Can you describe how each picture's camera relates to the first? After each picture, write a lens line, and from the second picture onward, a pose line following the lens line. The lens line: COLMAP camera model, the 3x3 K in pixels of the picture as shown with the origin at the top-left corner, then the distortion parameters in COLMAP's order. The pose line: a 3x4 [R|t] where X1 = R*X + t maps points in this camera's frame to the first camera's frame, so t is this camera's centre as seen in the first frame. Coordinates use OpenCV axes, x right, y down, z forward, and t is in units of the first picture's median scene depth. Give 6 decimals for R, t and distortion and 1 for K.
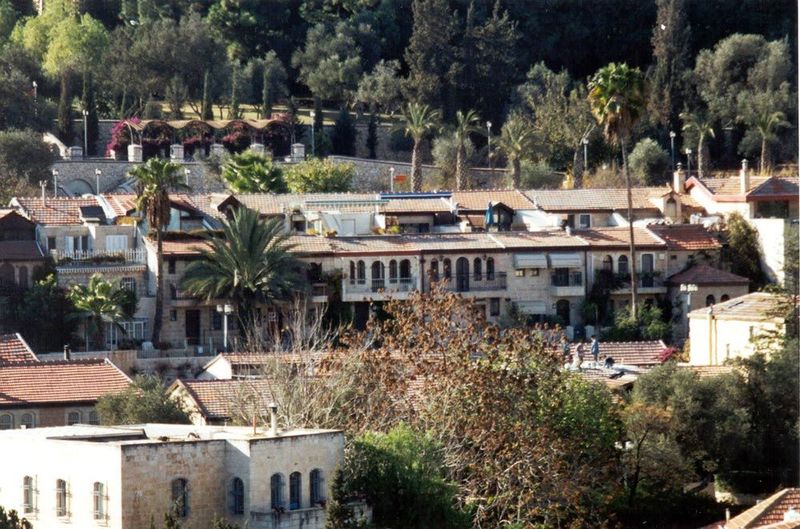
lens RADIAL K [[1067.5, 0, 400.5], [0, 1067.5, 265.9], [0, 0, 1]] dist [0.046420, 0.000000]
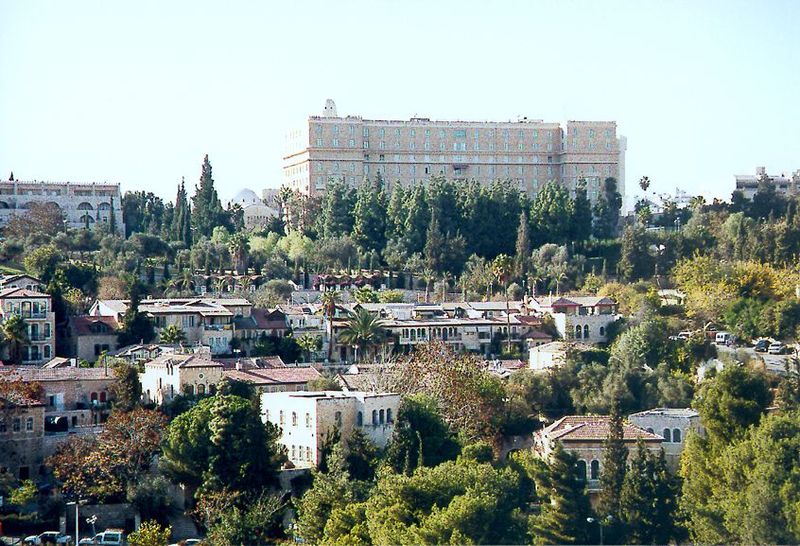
lens RADIAL K [[1076.2, 0, 400.5], [0, 1076.2, 272.8], [0, 0, 1]] dist [0.137667, 0.000000]
pose [[0.992771, -0.003174, -0.119981, 0.267164], [-0.003279, 0.998560, -0.053551, -0.000552], [0.119978, 0.053557, 0.991331, -1.641310]]
